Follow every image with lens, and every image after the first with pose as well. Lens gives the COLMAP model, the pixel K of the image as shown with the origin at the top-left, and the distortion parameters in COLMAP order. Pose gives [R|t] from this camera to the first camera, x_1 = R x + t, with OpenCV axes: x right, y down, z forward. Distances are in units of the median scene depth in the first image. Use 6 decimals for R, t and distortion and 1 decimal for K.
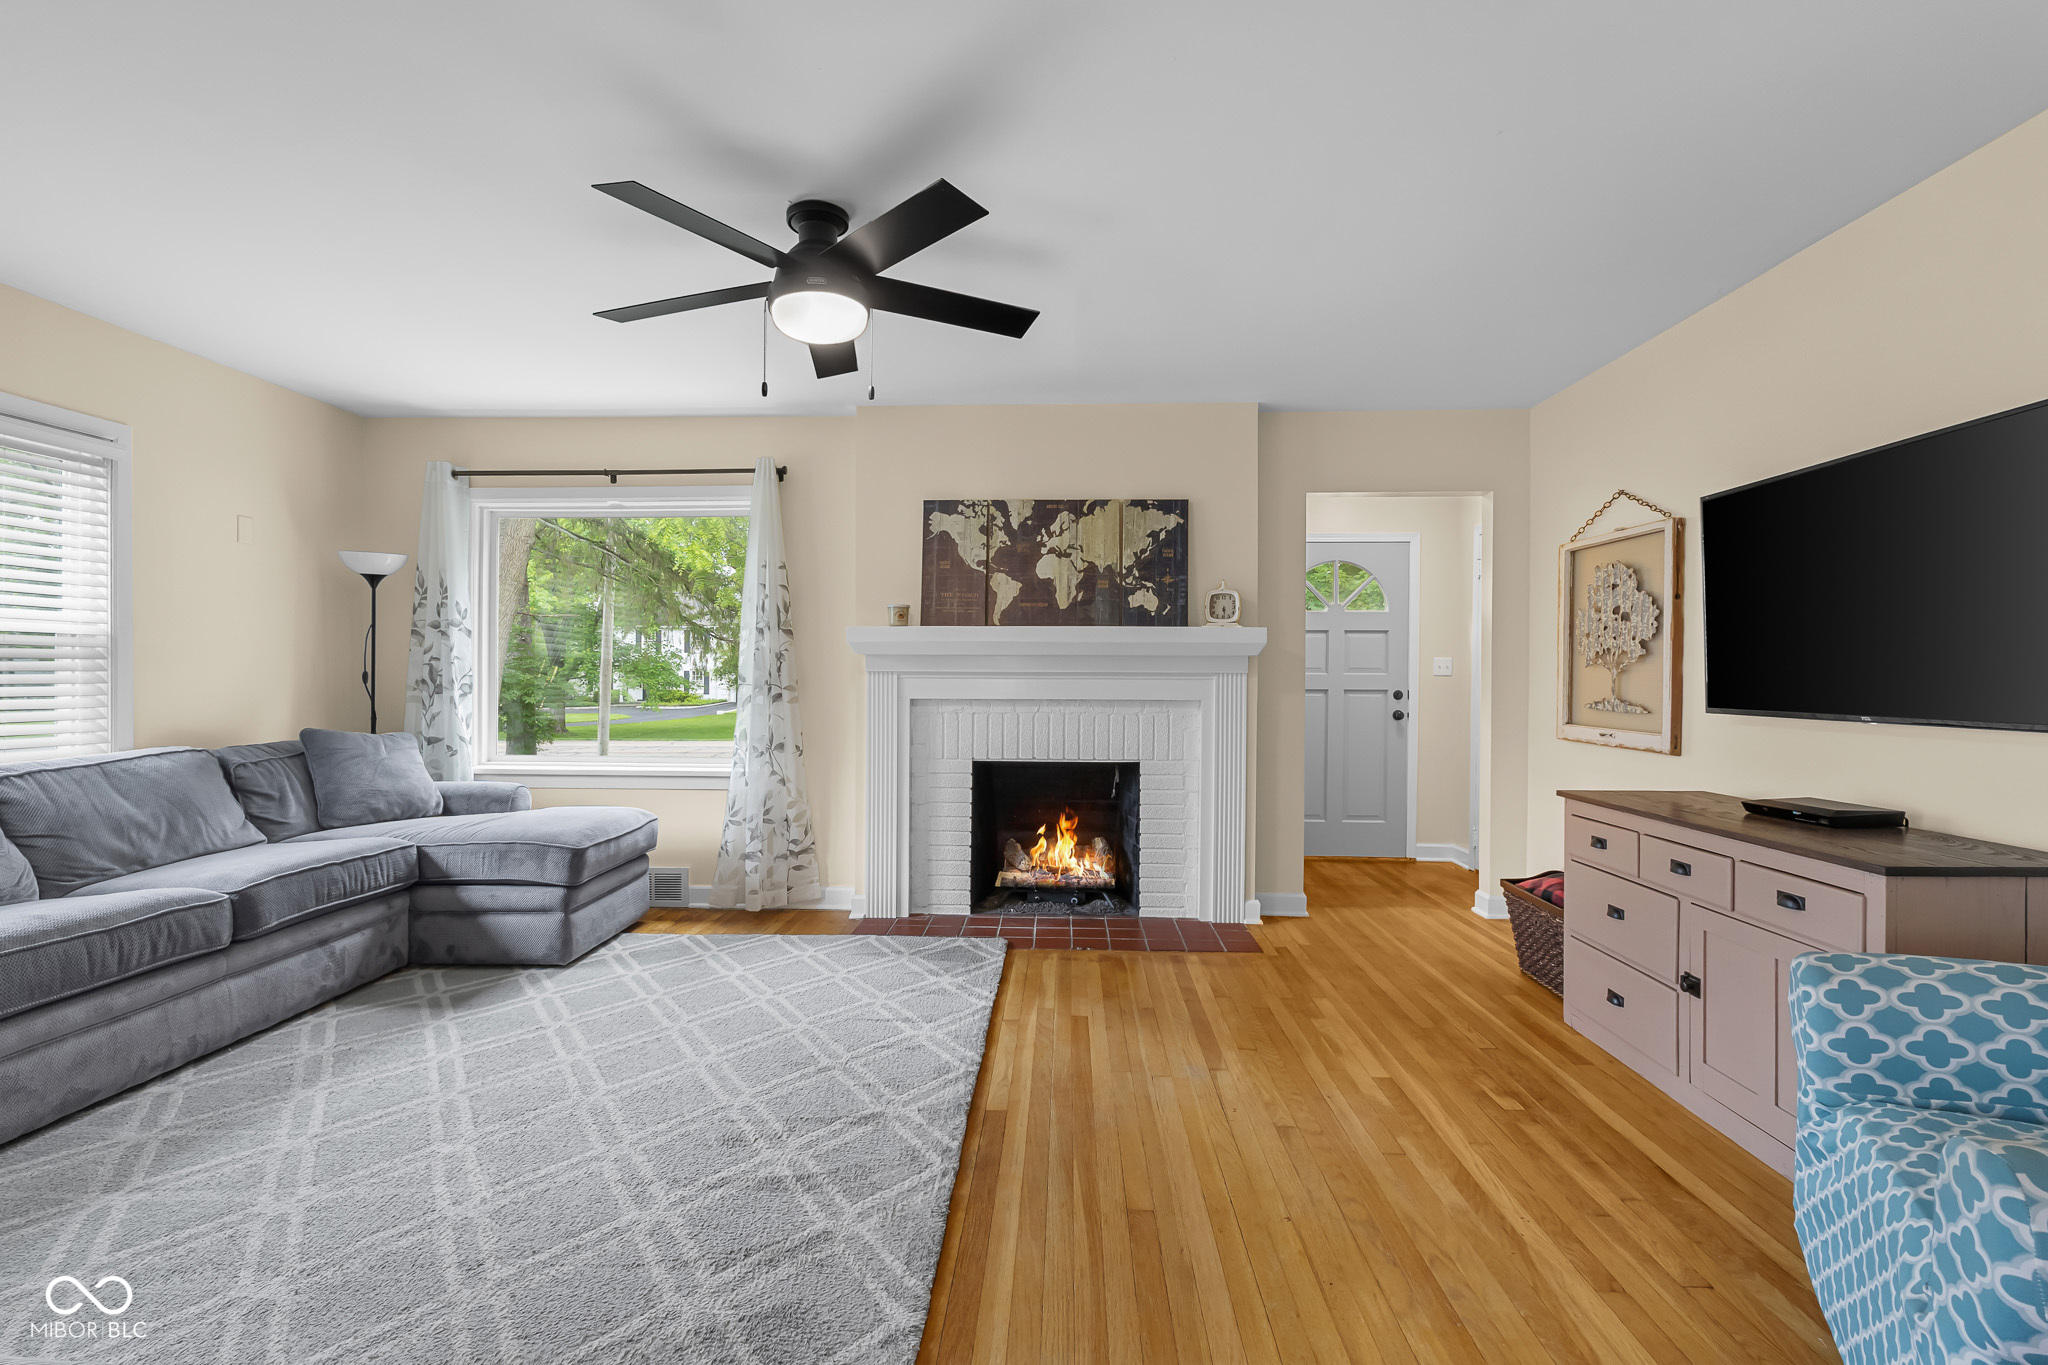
lens RADIAL K [[915.0, 0, 1027.6], [0, 915.0, 680.2], [0, 0, 1]] dist [-0.007509, 0.002045]
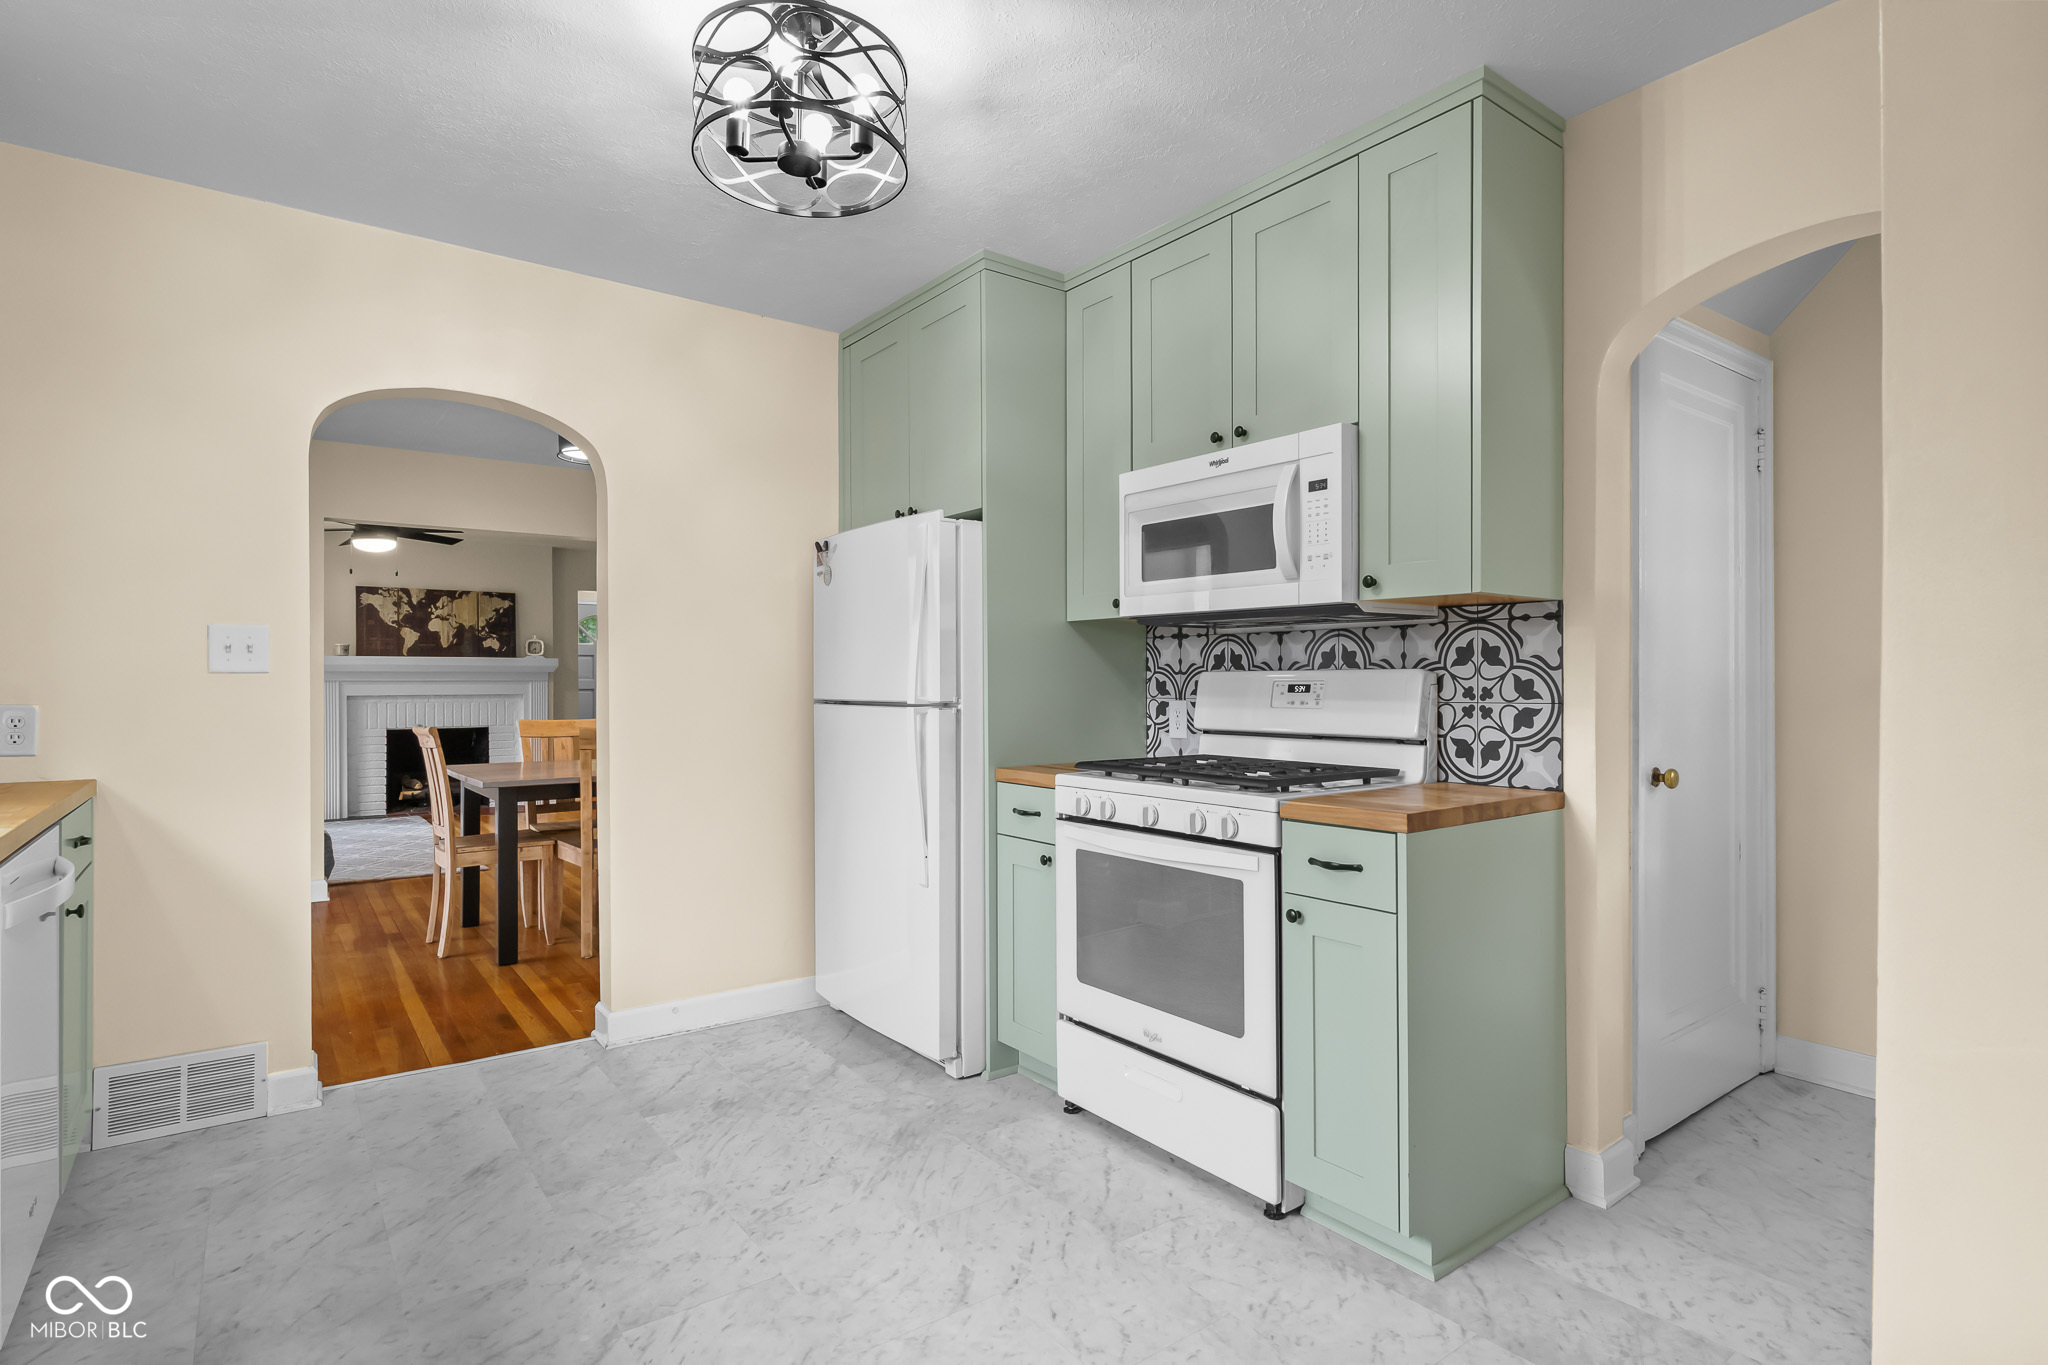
lens RADIAL K [[1026.8, 0, 1024.4], [0, 1026.8, 678.5], [0, 0, 1]] dist [-0.005032, 0.001170]
pose [[0.776296, -0.006496, 0.630336, -0.374775], [0.010785, 0.999937, -0.002977, 0.006502], [-0.630277, 0.009109, 0.776317, -1.438087]]
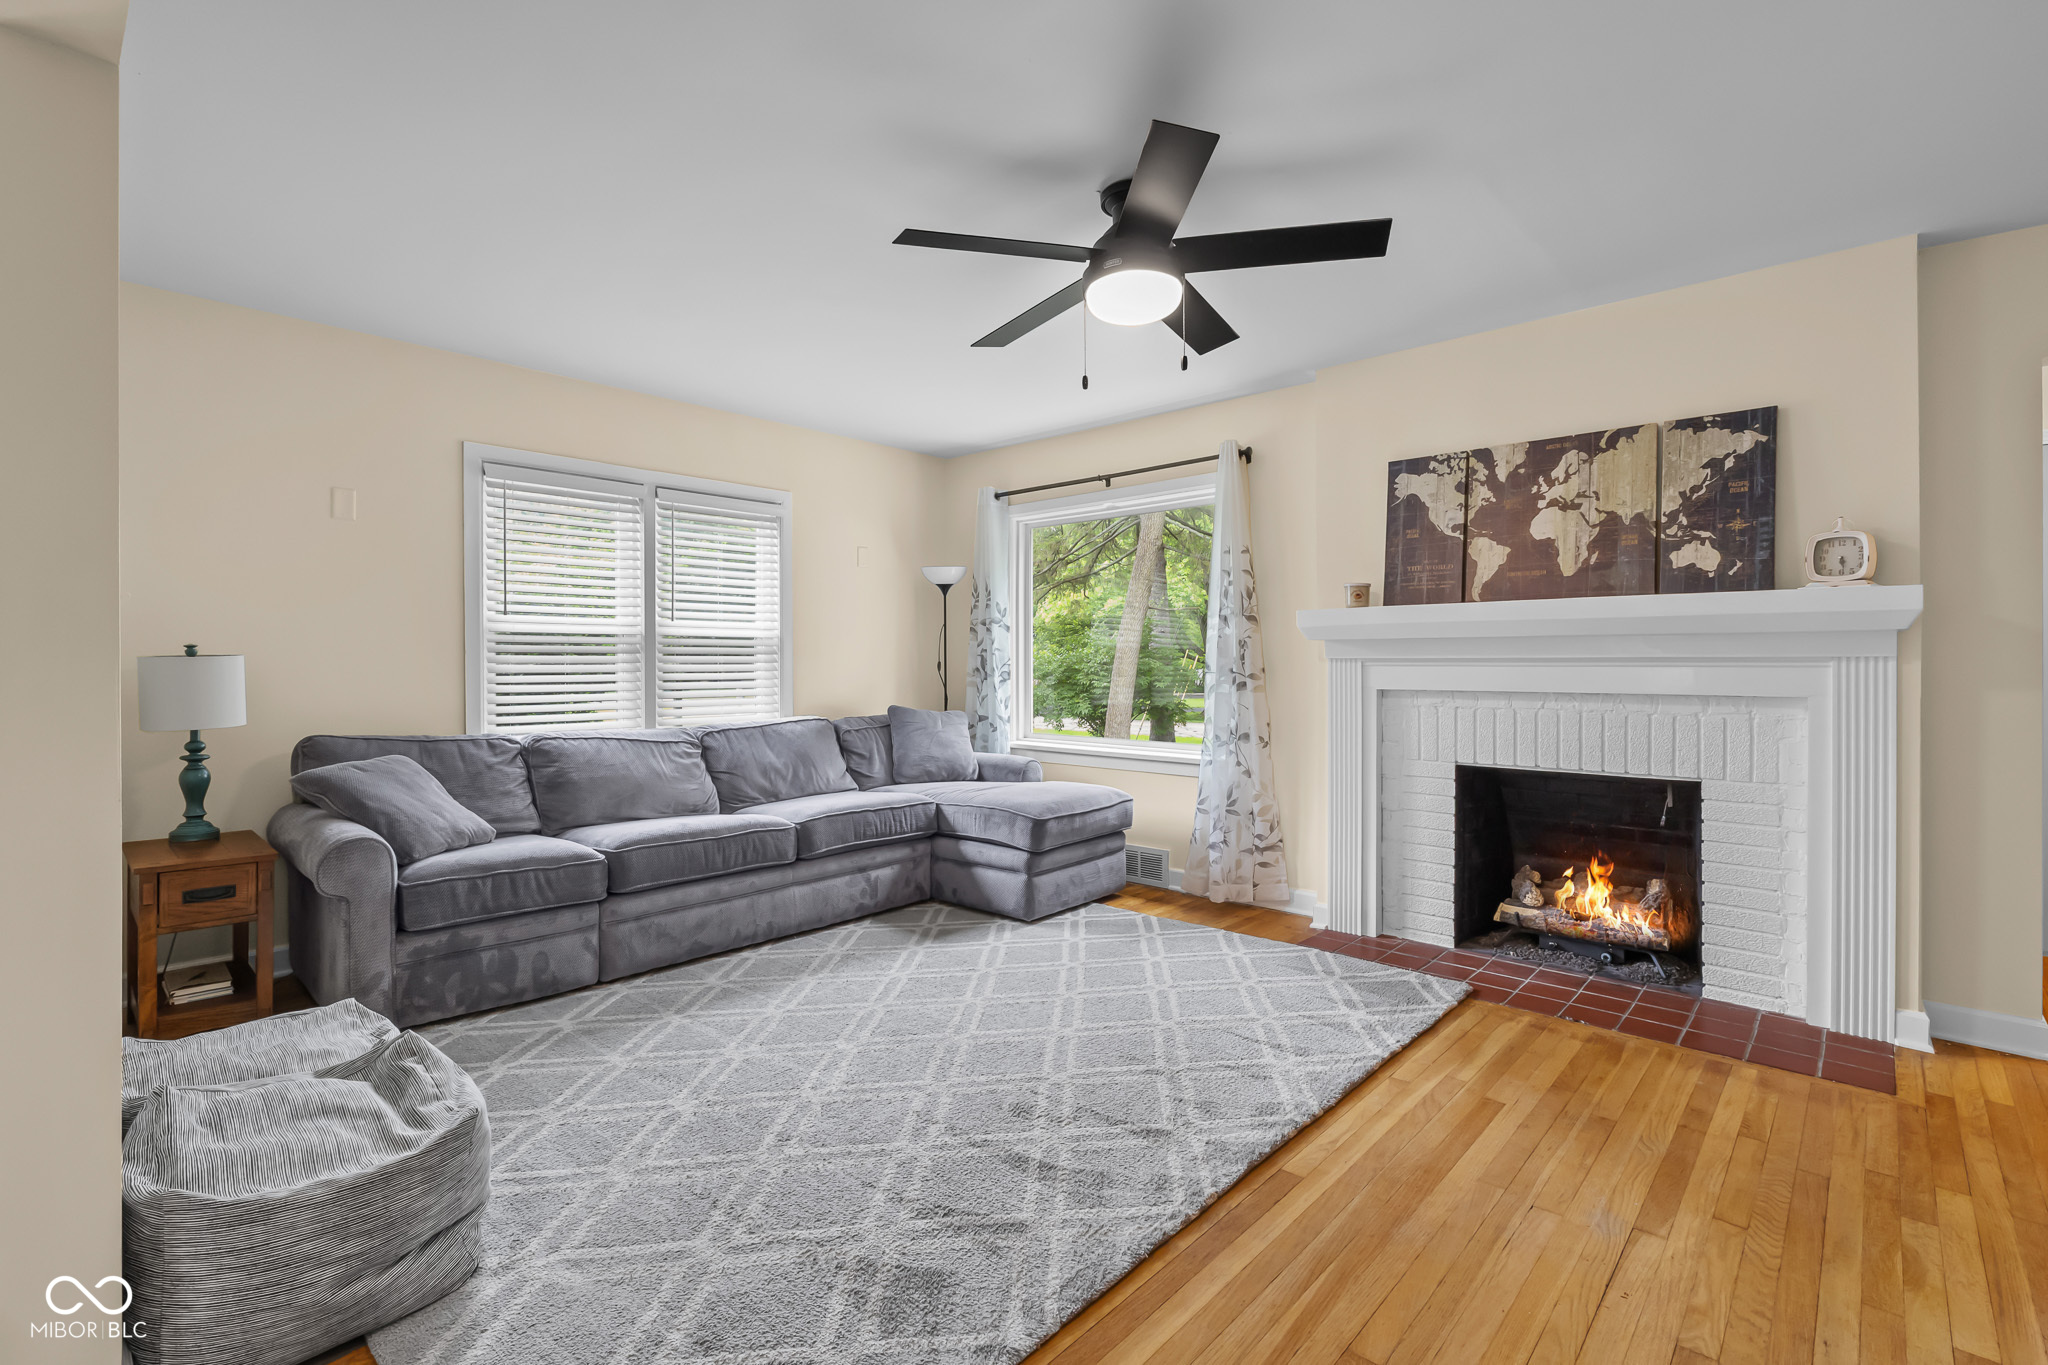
lens RADIAL K [[915.0, 0, 1012.7], [0, 915.0, 662.2], [0, 0, 1]] dist [-0.007509, 0.002045]
pose [[0.759458, -0.006815, -0.650521, 0.184731], [0.002026, 0.999965, -0.008111, 0.000510], [0.650554, 0.004843, 0.759445, 0.104504]]
